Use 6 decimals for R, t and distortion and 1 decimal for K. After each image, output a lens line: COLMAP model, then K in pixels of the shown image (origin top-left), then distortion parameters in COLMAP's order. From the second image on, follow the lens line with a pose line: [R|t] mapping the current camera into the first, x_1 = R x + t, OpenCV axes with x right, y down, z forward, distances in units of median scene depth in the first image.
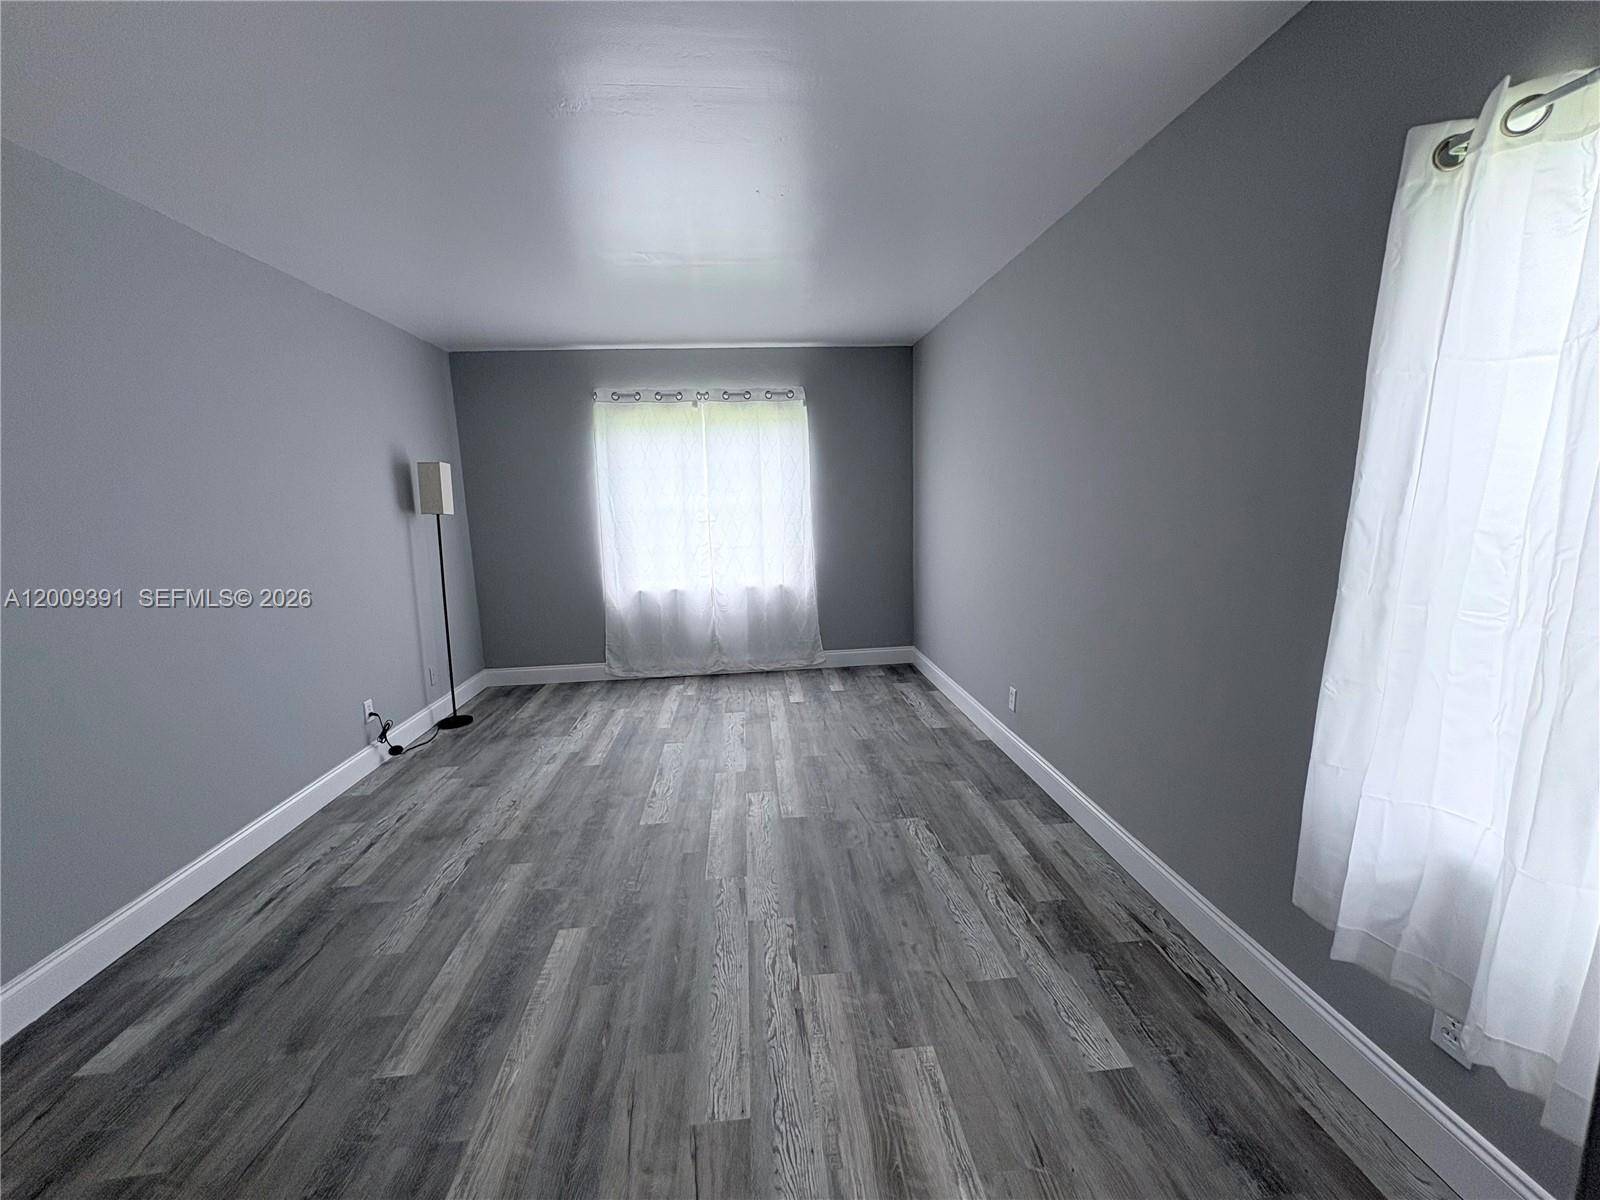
lens RADIAL K [[640.2, 0, 799.9], [0, 640.2, 603.2], [0, 0, 1]] dist [-0.000062, 0.000116]
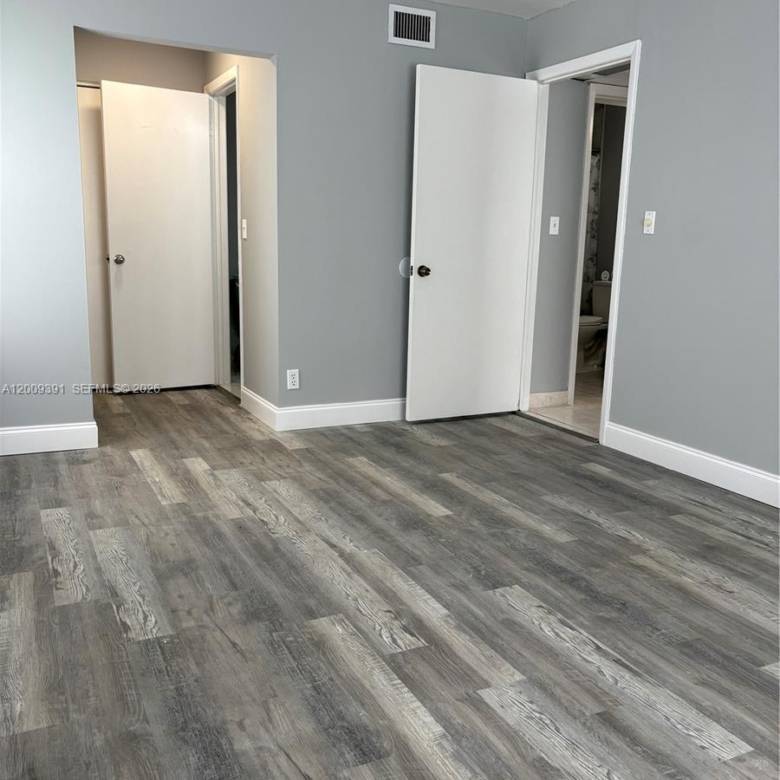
lens RADIAL K [[791.1, 0, 389.8], [0, 791.1, 390.1], [0, 0, 1]] dist [0.005739, 0.000000]
pose [[-0.933589, 0.073114, -0.350807, 0.252103], [-0.058687, 0.934550, 0.350958, -0.238147], [0.353507, 0.348238, -0.868195, 2.044739]]
